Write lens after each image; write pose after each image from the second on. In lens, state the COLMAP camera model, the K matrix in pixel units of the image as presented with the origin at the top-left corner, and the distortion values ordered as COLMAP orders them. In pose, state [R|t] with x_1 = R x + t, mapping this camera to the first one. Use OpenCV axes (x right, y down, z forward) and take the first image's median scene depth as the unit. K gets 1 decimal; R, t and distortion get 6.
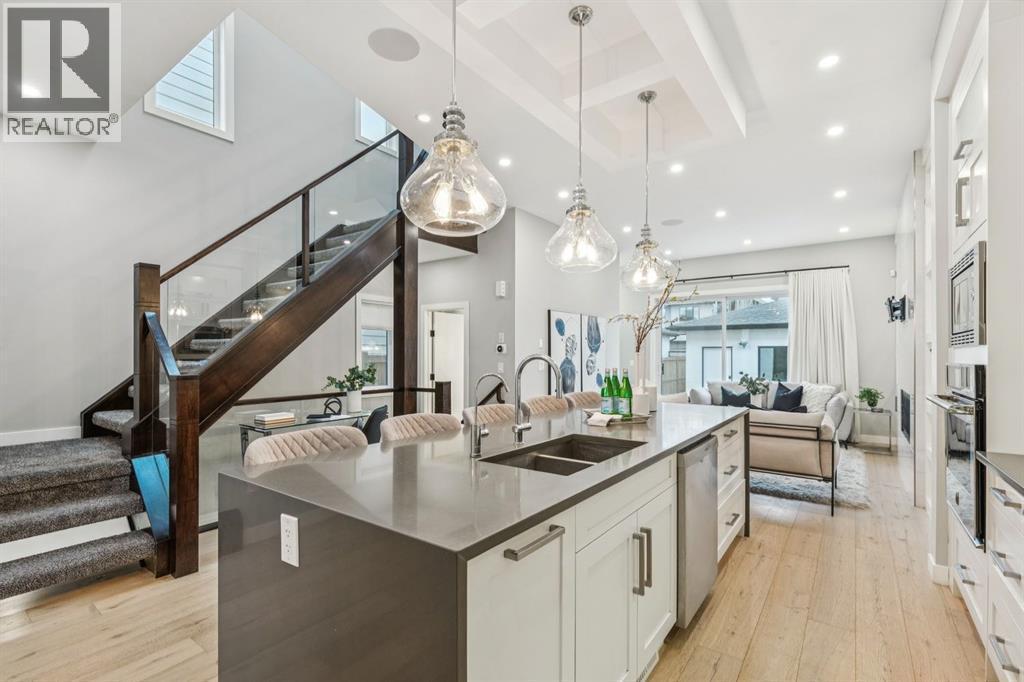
lens RADIAL K [[467.1, 0, 513.3], [0, 467.1, 350.5], [0, 0, 1]] dist [0.001632, 0.000110]
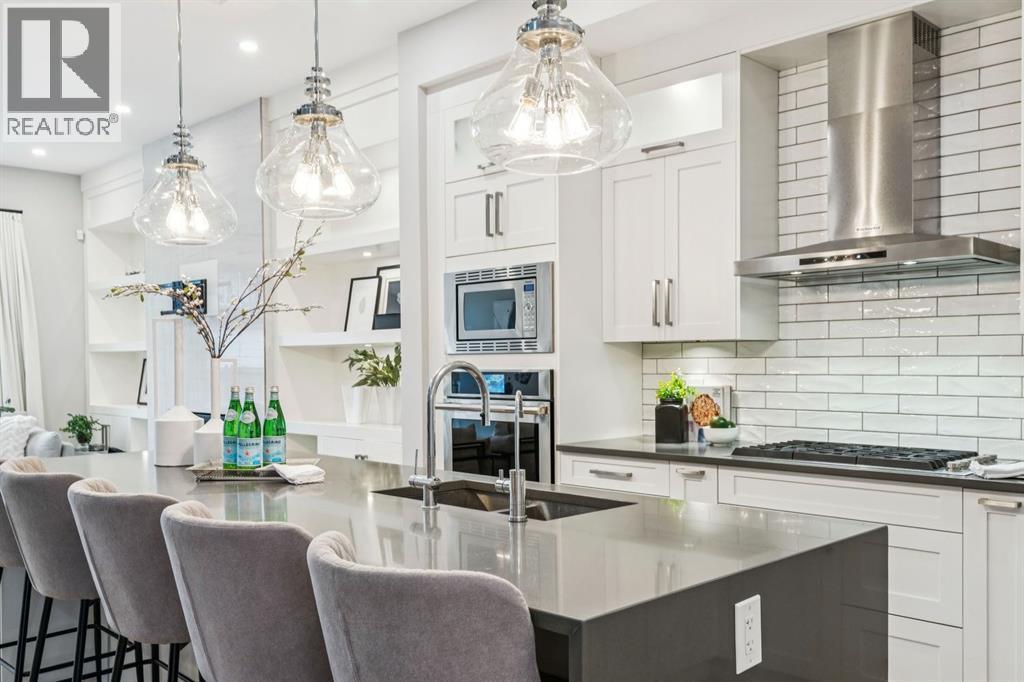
lens RADIAL K [[907.8, 0, 511.6], [0, 907.8, 370.2], [0, 0, 1]] dist [0.007105, 0.007740]
pose [[0.152306, -0.011053, 0.988272, -0.358859], [-0.007081, 0.999900, 0.012275, 0.000944], [-0.988308, -0.008868, 0.152212, 0.228929]]
